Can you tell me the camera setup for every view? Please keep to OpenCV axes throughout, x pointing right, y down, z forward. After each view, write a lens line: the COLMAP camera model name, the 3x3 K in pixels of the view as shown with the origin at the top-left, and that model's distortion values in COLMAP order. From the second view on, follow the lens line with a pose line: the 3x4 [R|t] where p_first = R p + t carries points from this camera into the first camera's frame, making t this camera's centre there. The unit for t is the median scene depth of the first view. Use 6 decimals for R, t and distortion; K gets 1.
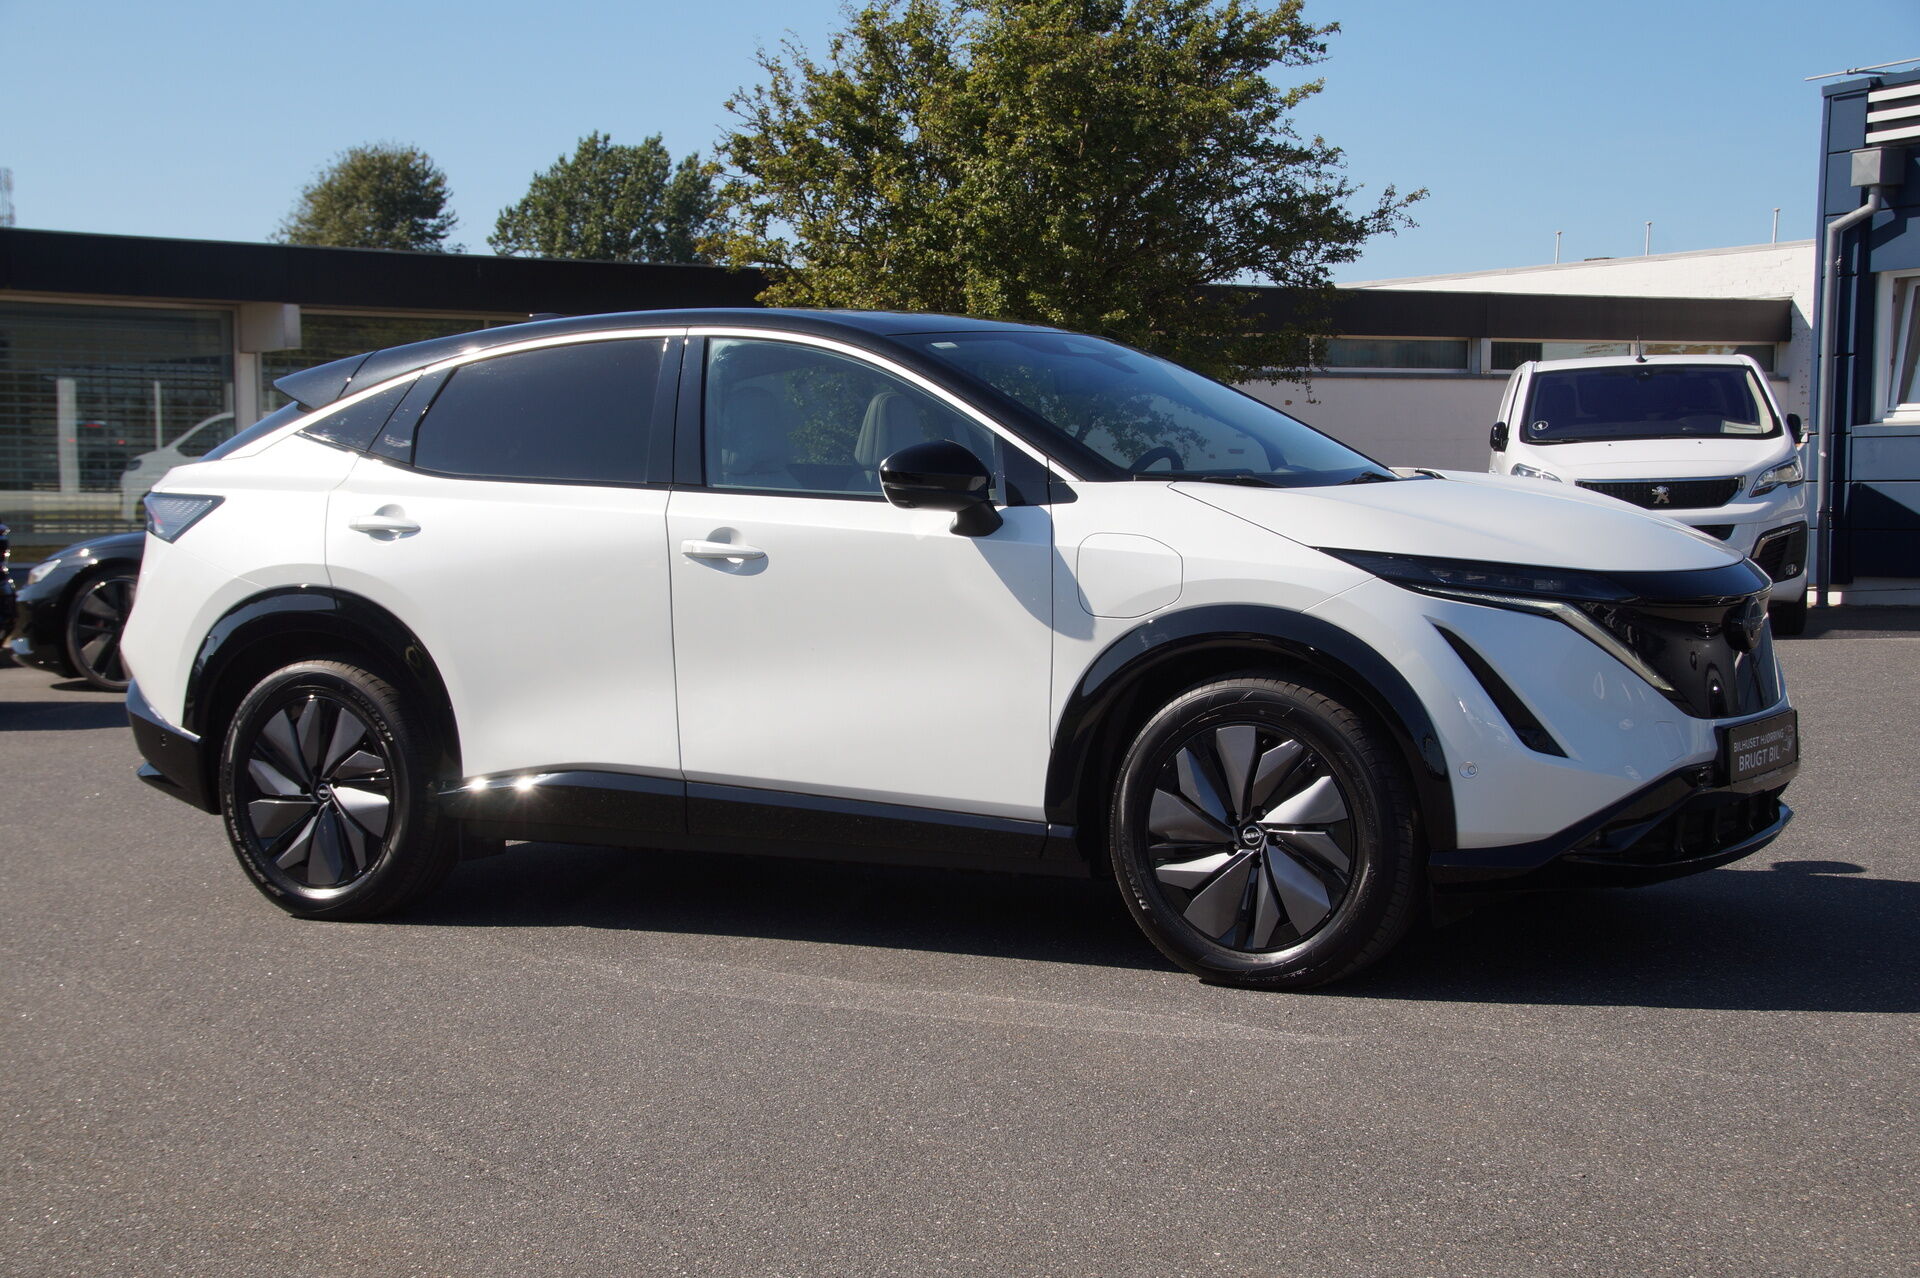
lens RADIAL K [[3089.4, 0, 960.0], [0, 3089.4, 639.0], [0, 0, 1]] dist [0.329080, 0.118053]
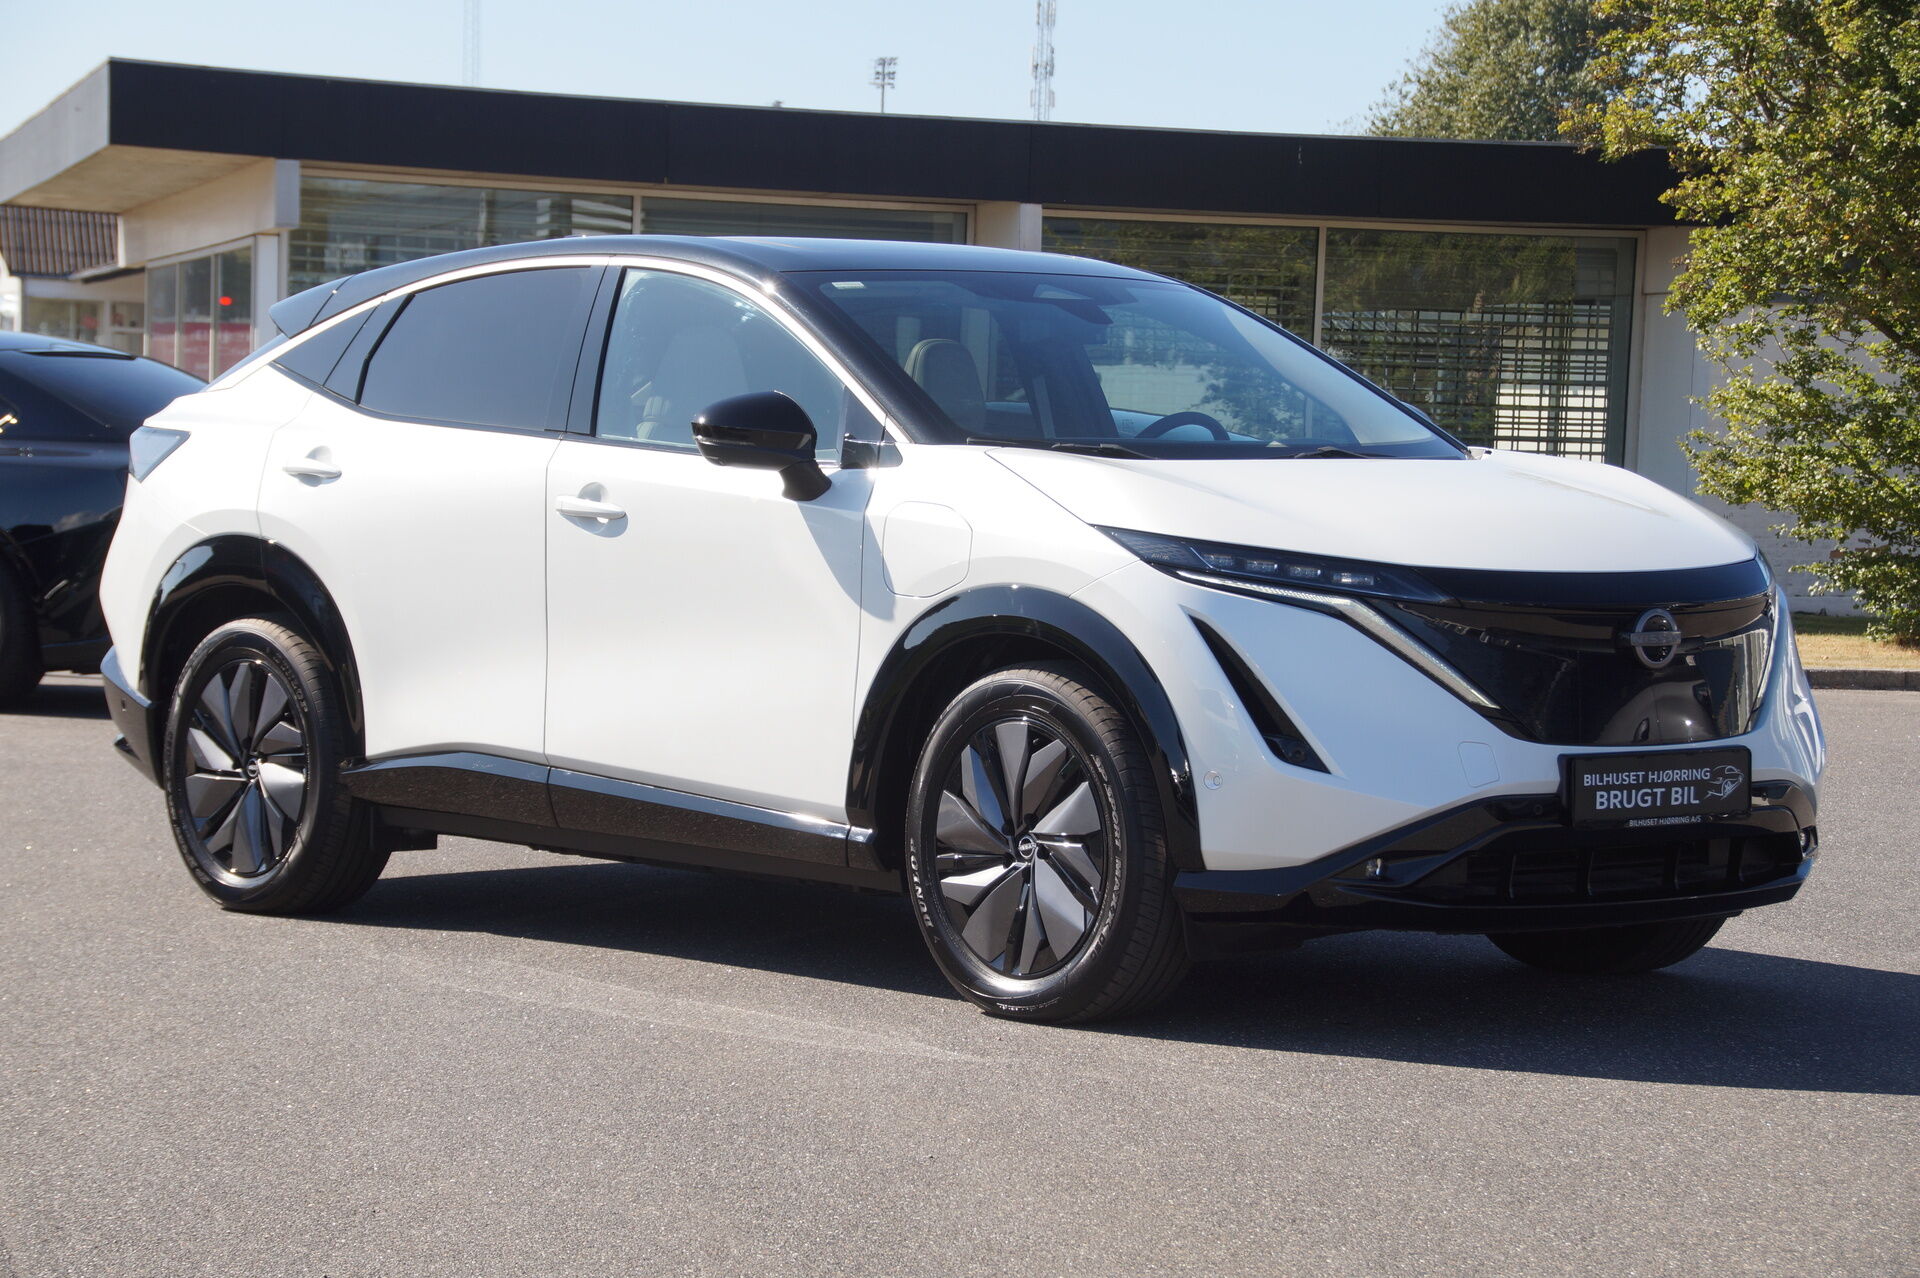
lens RADIAL K [[4934.7, 0, 960.0], [0, 4934.7, 639.0], [0, 0, 1]] dist [0.879804, 0.309080]
pose [[0.951981, 0.048022, -0.302369, 0.455594], [-0.053334, 0.998533, -0.009332, 0.016435], [0.301477, 0.025010, 0.953145, -0.324052]]
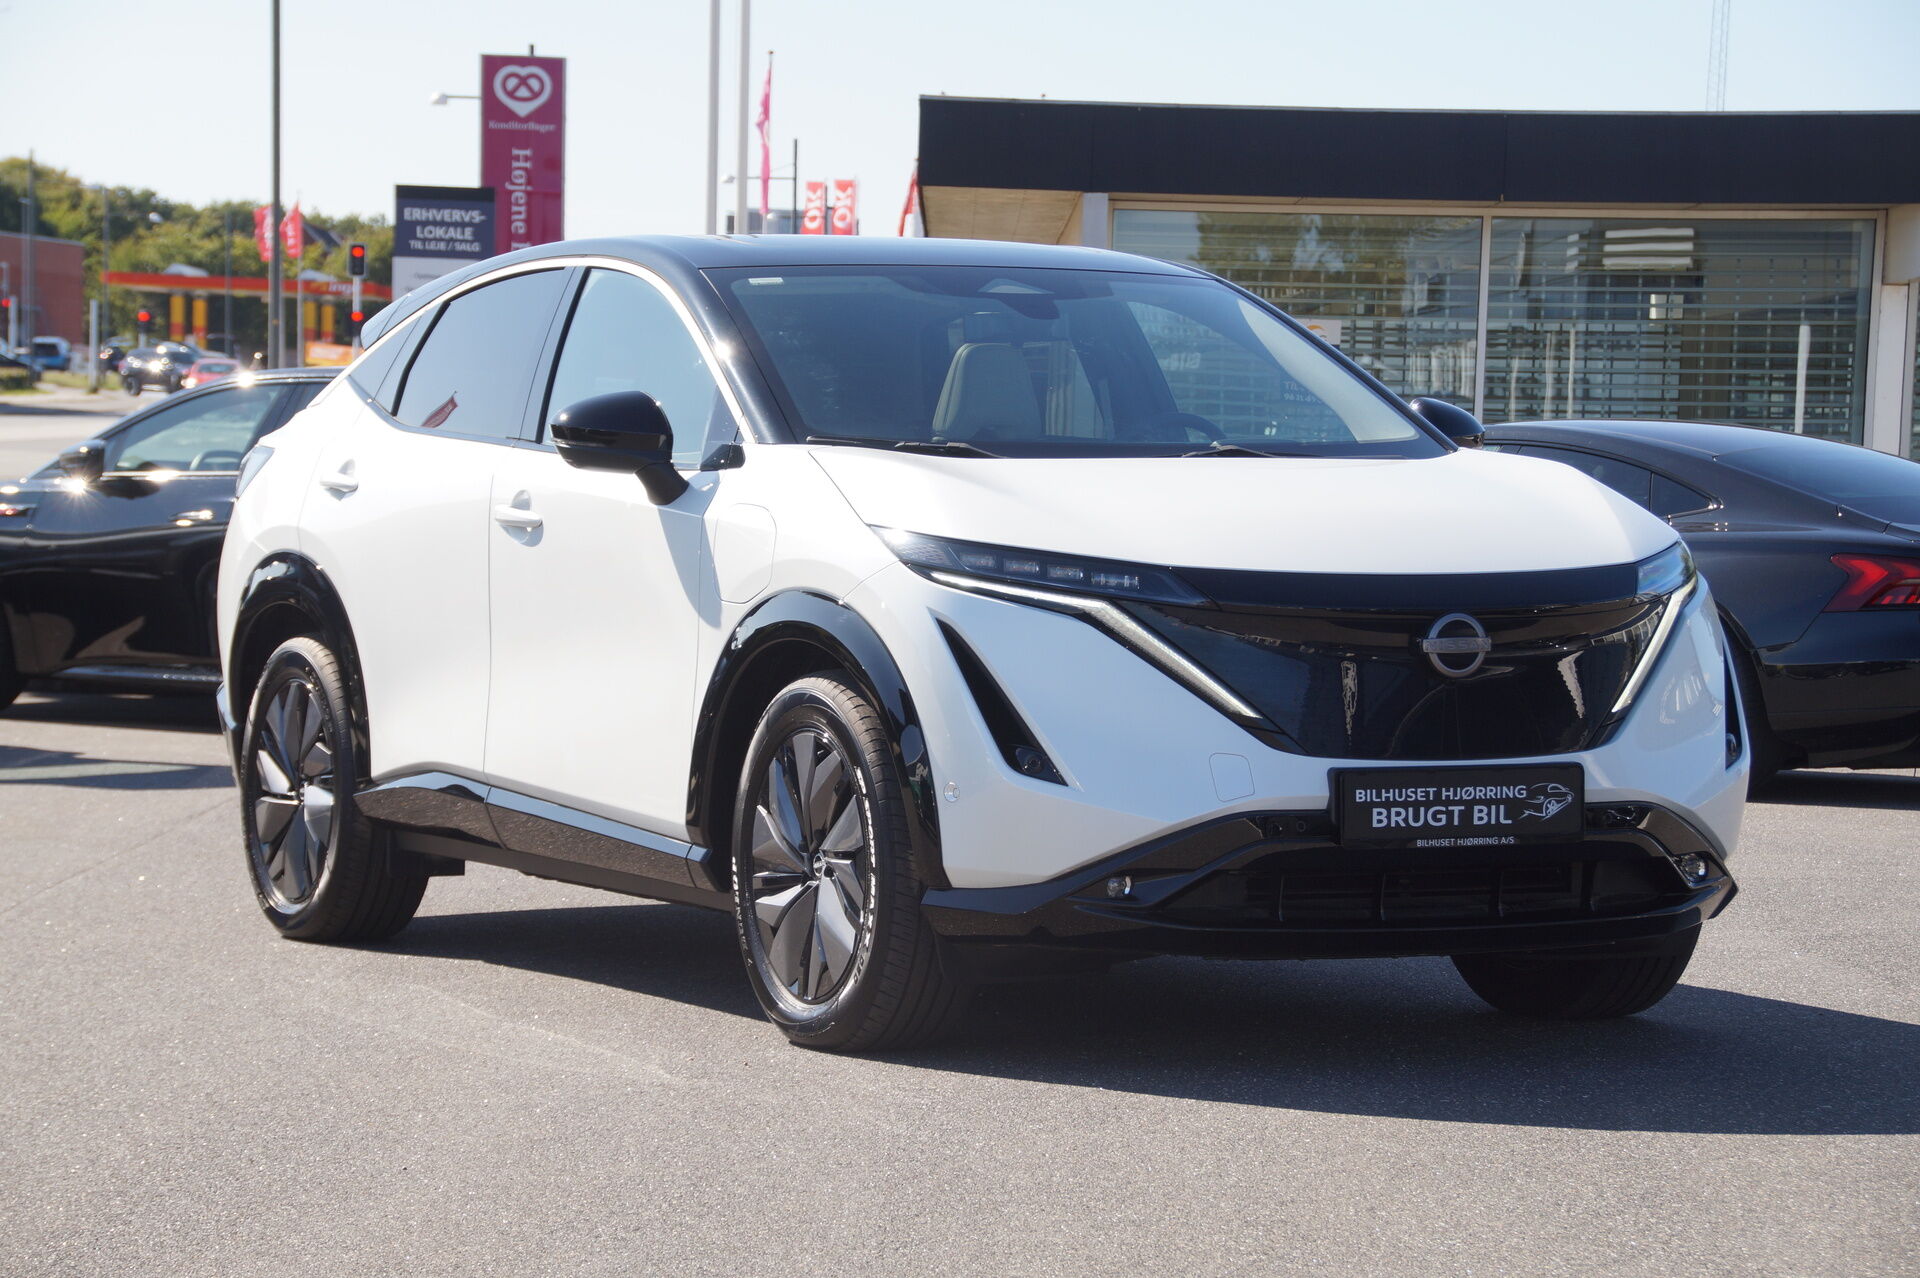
lens RADIAL K [[5441.5, 0, 960.0], [0, 5441.5, 639.0], [0, 0, 1]] dist [1.050518, -0.251379]
pose [[0.849811, 0.043926, -0.525254, 0.821473], [-0.058493, 0.998225, -0.011158, 0.014816], [0.523832, 0.040206, 0.850872, -0.222688]]
